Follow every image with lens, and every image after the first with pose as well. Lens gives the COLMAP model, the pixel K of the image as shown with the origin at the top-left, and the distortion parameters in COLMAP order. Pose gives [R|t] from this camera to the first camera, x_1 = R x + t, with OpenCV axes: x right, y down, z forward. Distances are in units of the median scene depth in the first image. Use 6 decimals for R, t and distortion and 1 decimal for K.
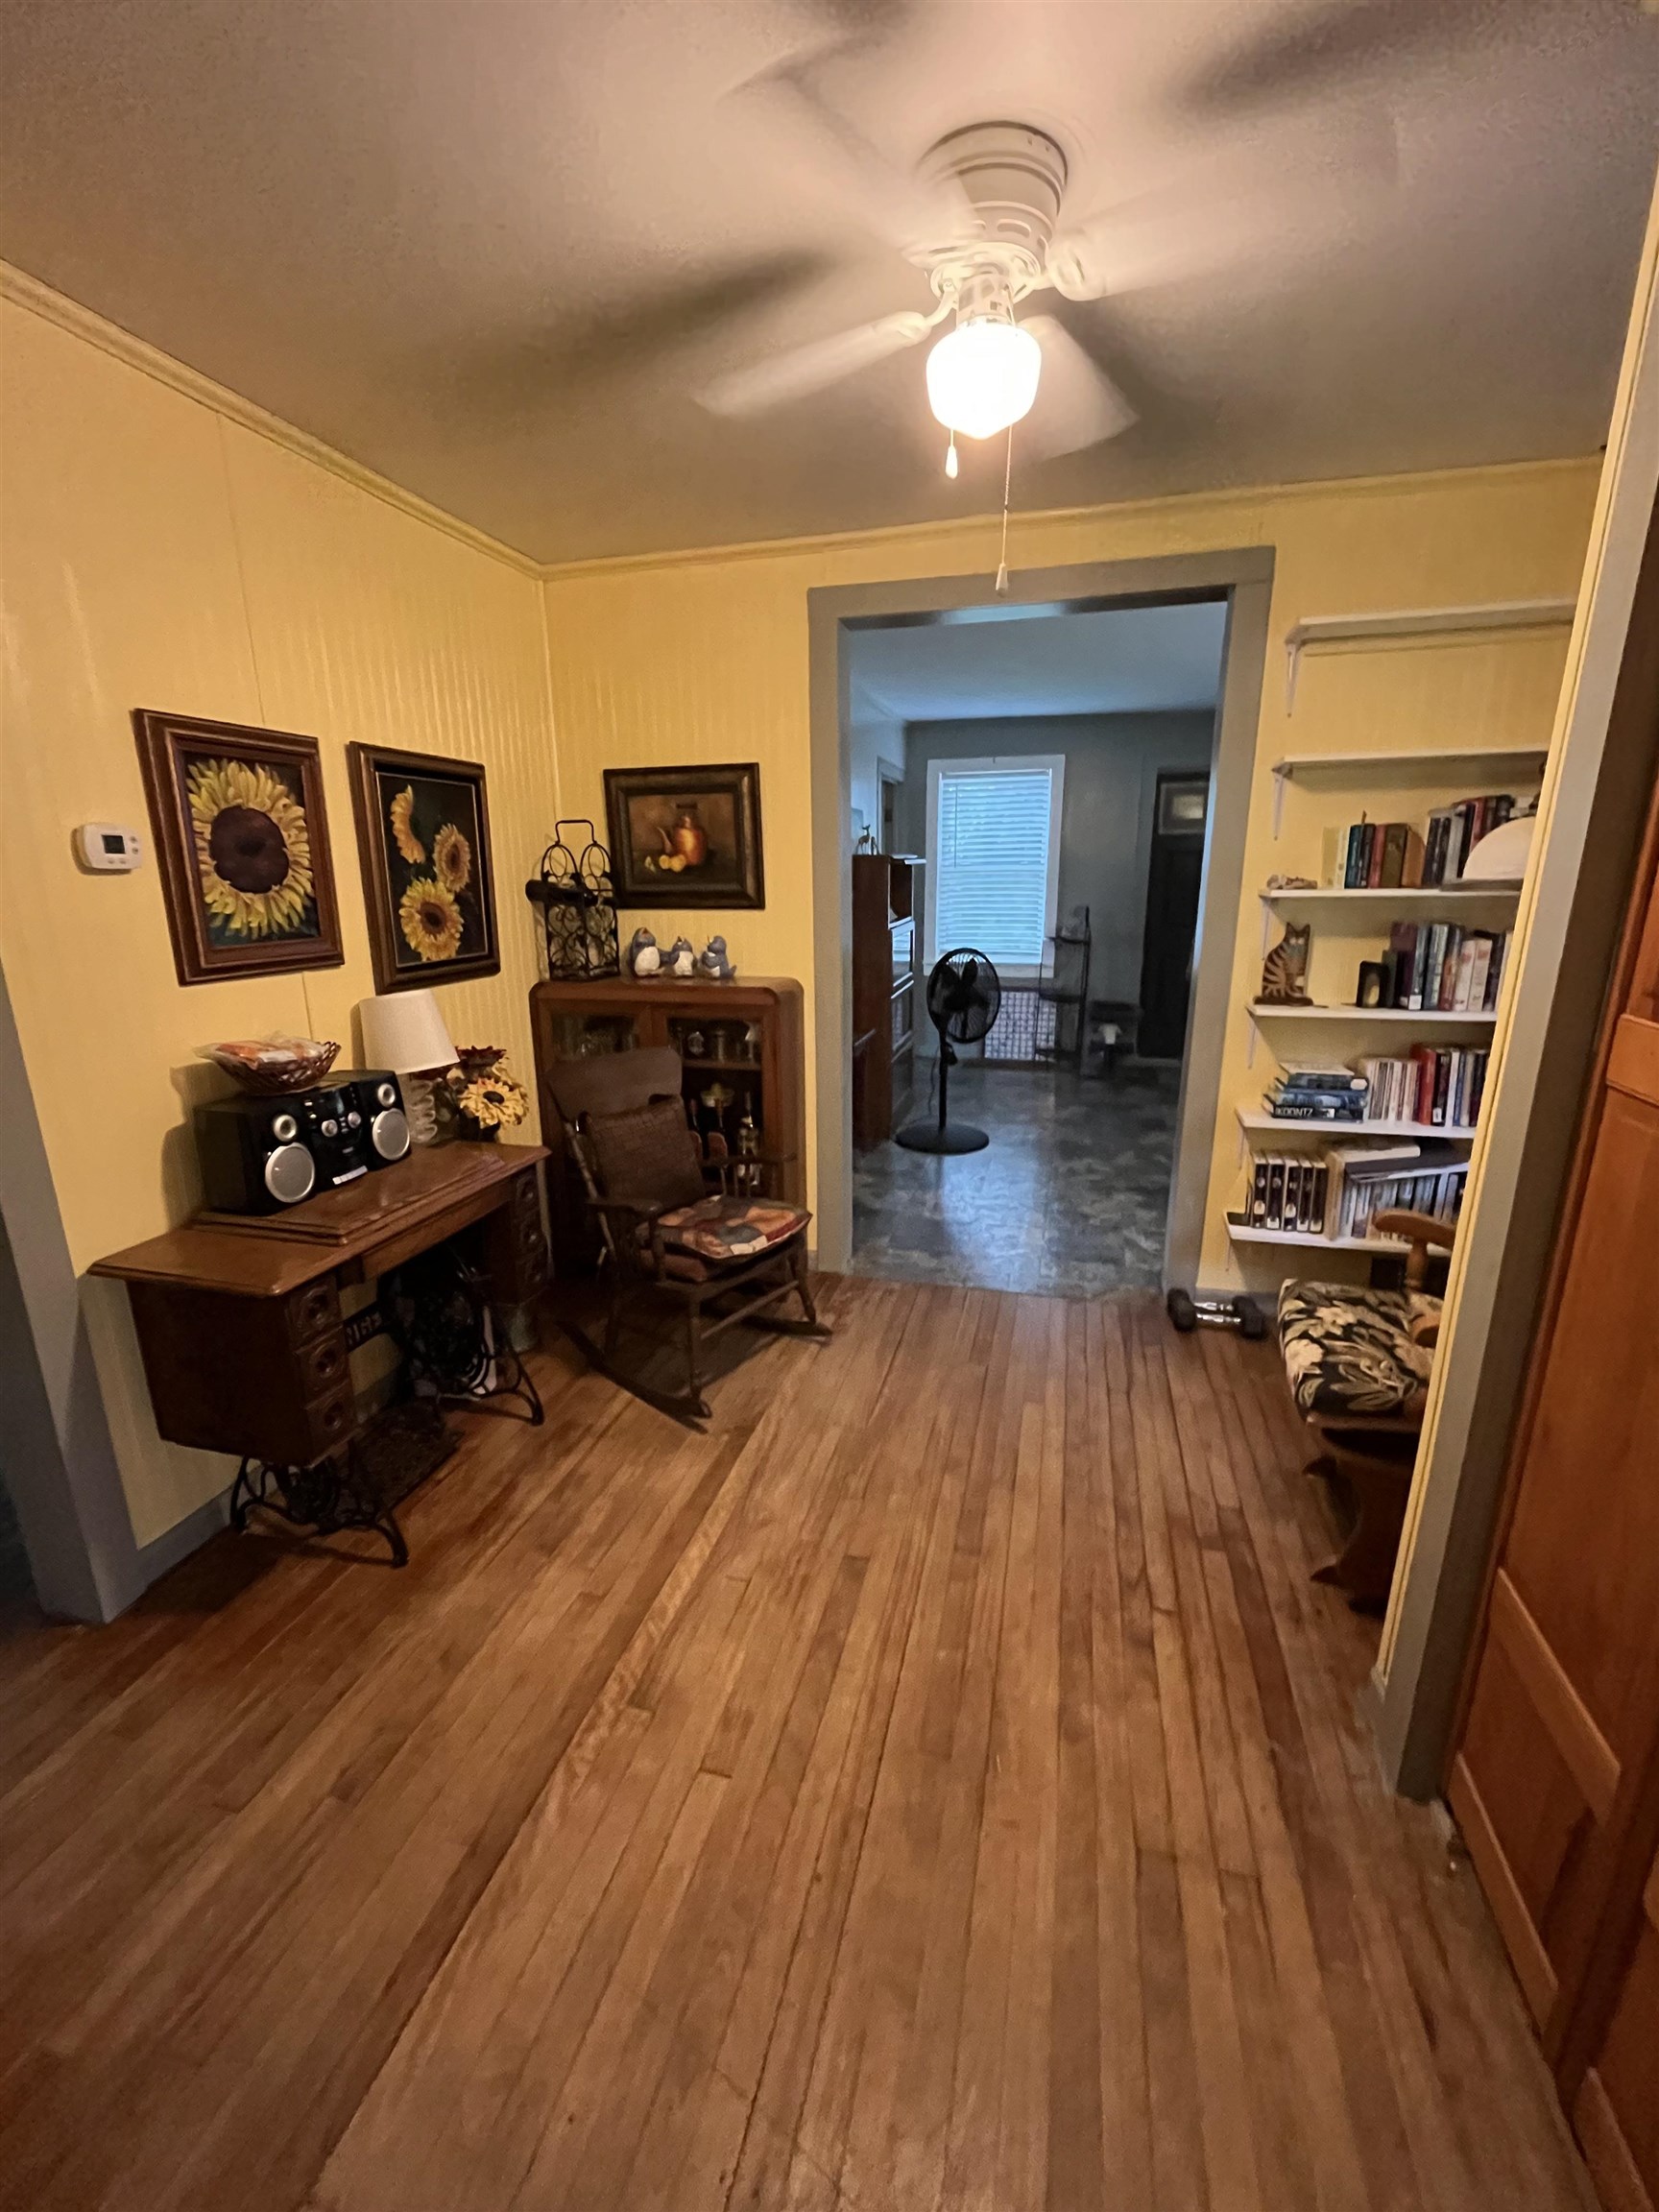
lens RADIAL K [[904.2, 0, 829.4], [0, 904.2, 1102.0], [0, 0, 1]] dist [-0.008549, -0.000018]
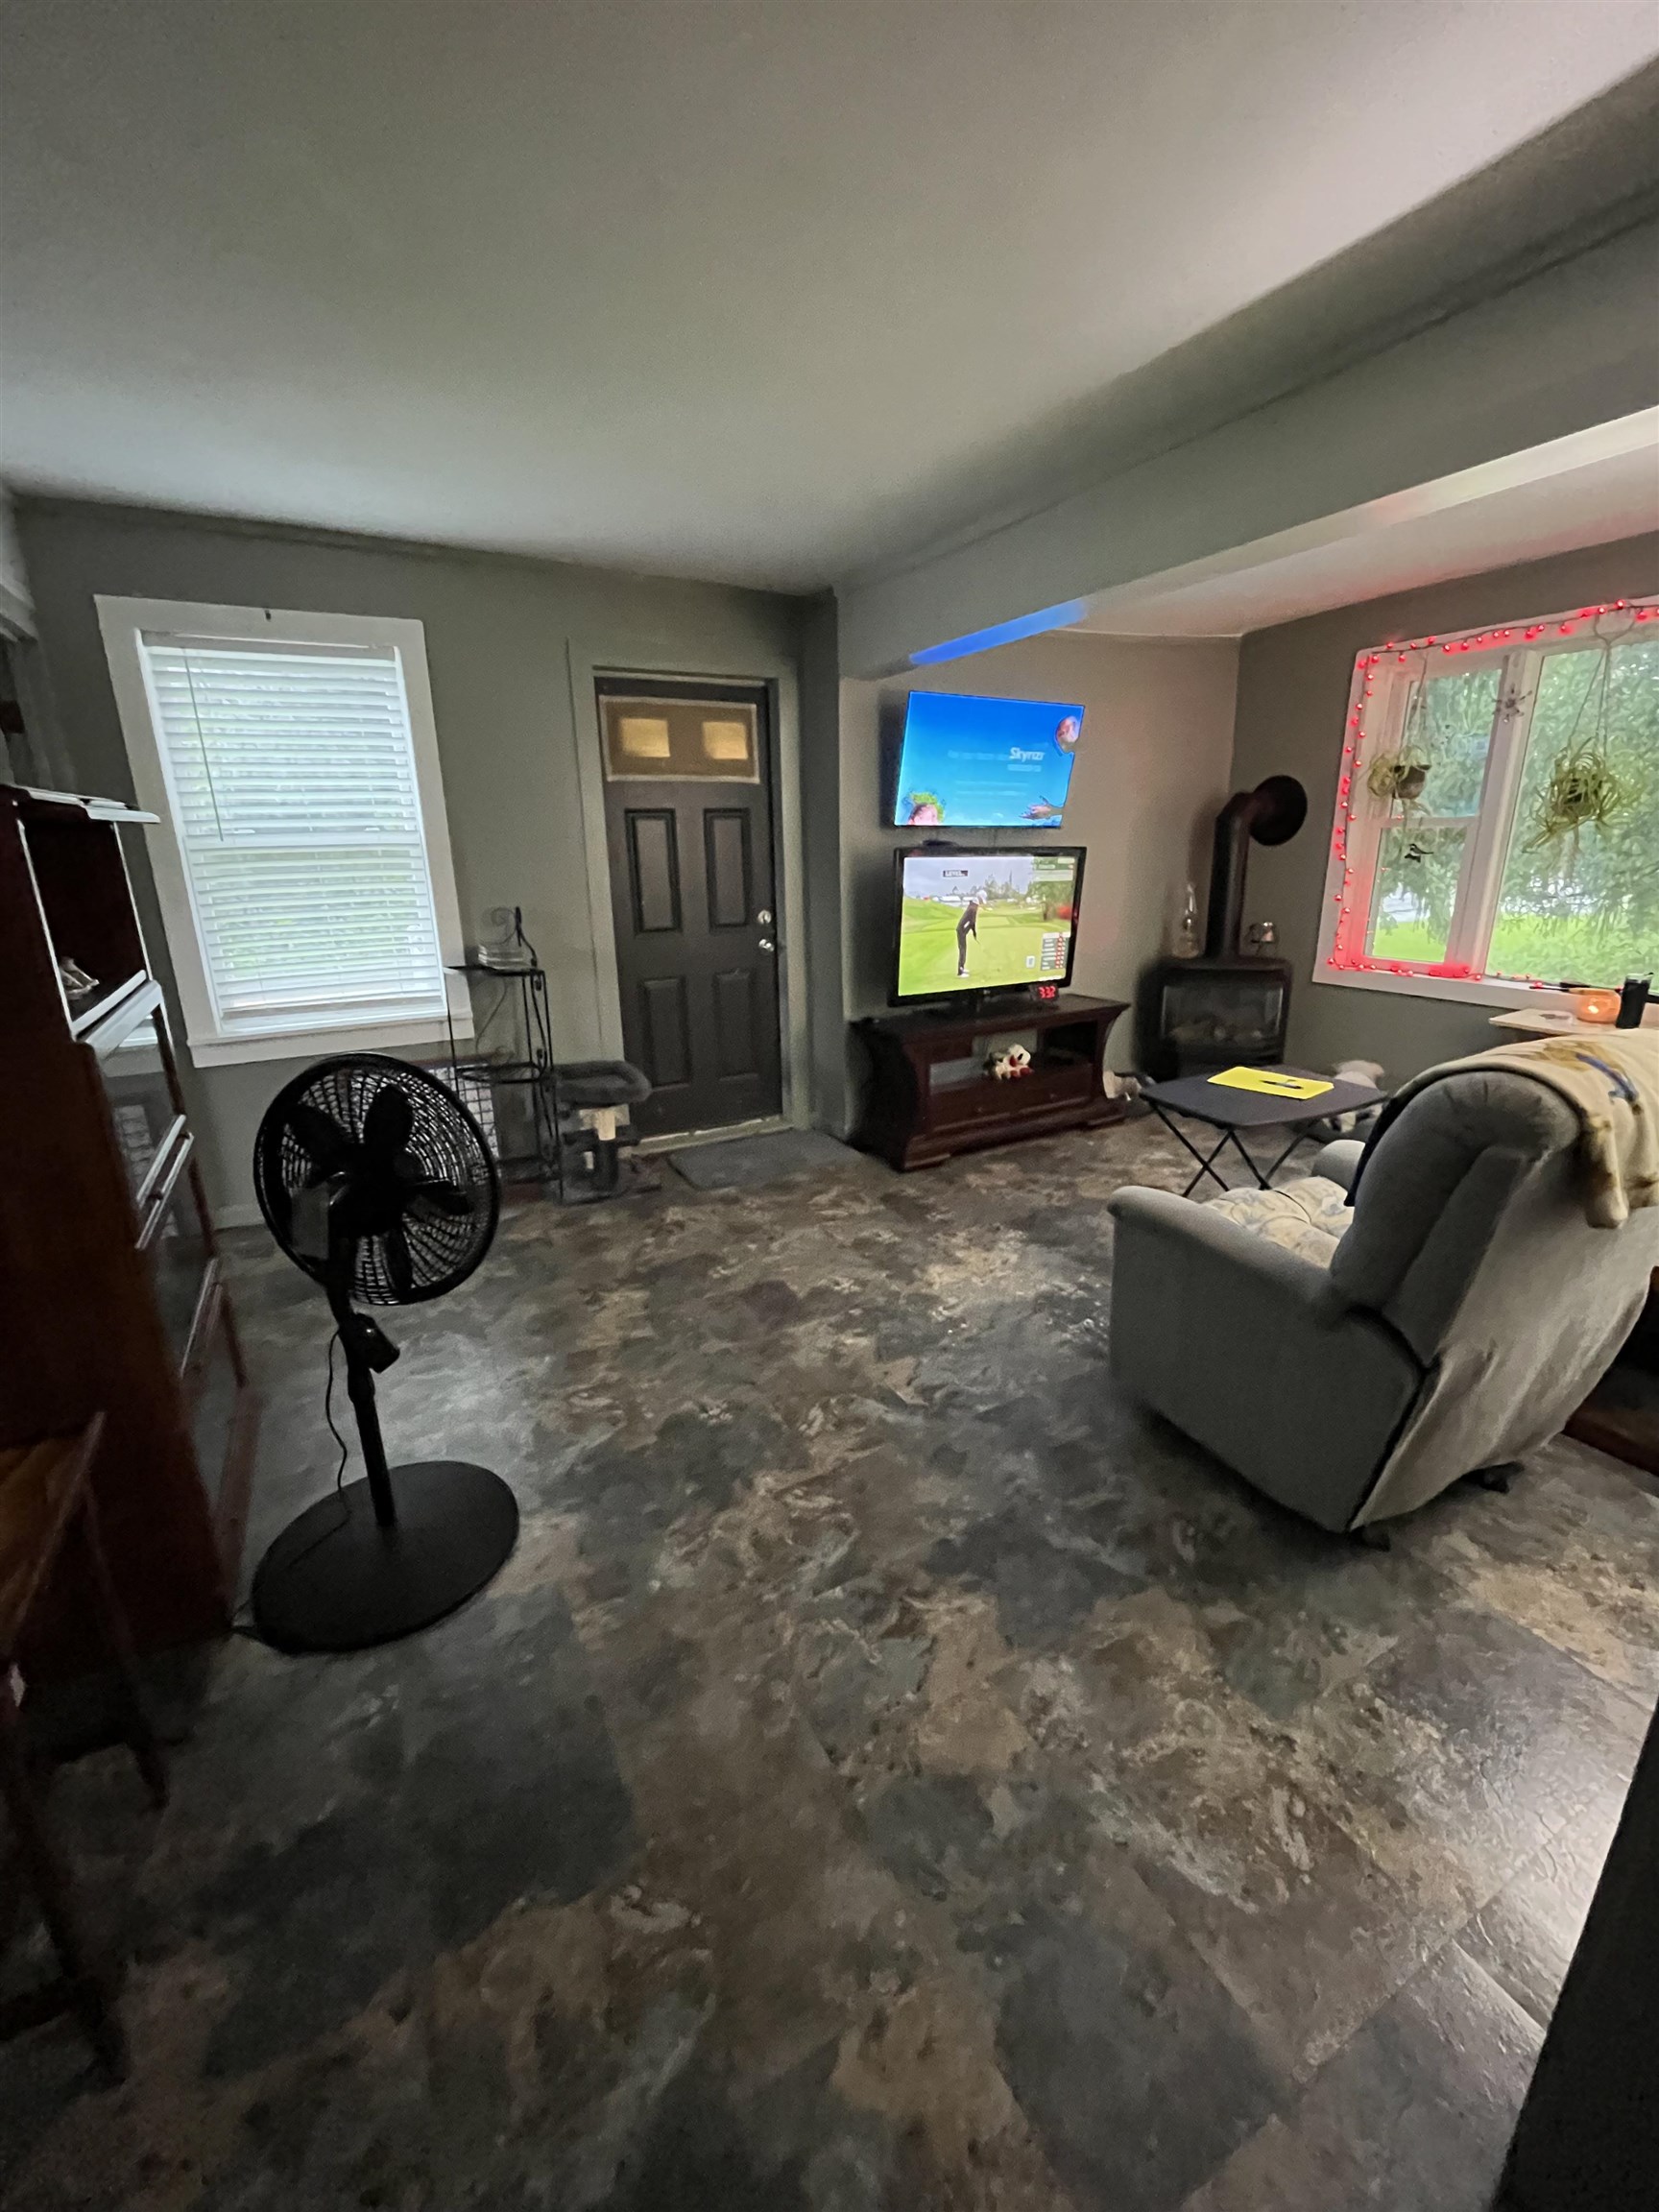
lens RADIAL K [[904.2, 0, 832.4], [0, 904.2, 1105.6], [0, 0, 1]] dist [-0.008549, -0.000018]
pose [[0.731096, -0.194159, 0.654065, 0.042318], [0.179072, 0.979651, 0.090647, -0.124799], [-0.658356, 0.050853, 0.750987, 0.509537]]
